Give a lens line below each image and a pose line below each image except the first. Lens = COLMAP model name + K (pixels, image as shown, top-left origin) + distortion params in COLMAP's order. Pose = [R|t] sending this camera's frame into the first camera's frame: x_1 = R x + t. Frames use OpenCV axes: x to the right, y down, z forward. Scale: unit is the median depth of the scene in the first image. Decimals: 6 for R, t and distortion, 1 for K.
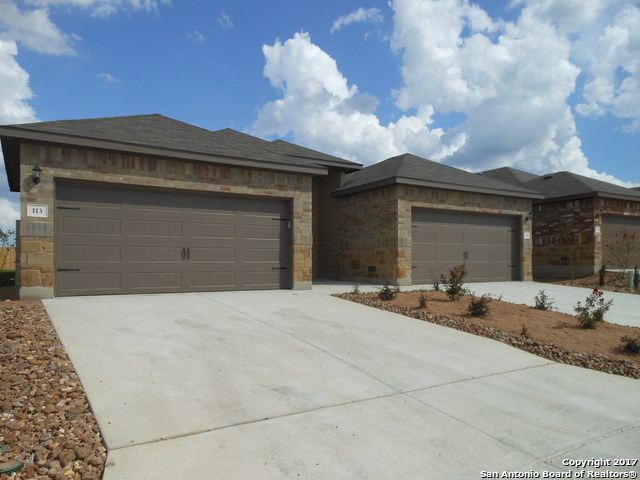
lens RADIAL K [[474.1, 0, 320.0], [0, 474.1, 240.0], [0, 0, 1]] dist [0.000616, 0.005430]
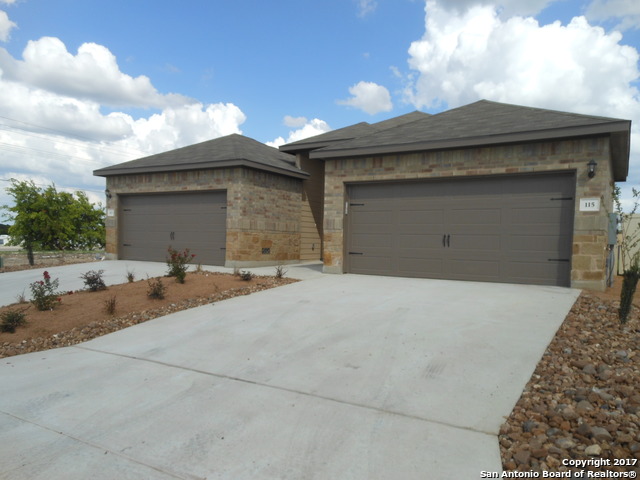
lens RADIAL K [[474.1, 0, 320.0], [0, 474.1, 240.0], [0, 0, 1]] dist [0.000616, 0.005430]
pose [[0.455914, 0.002950, -0.890019, 1.081398], [0.013075, 0.999864, 0.010012, 0.028384], [0.889928, -0.016202, 0.455814, 0.664689]]
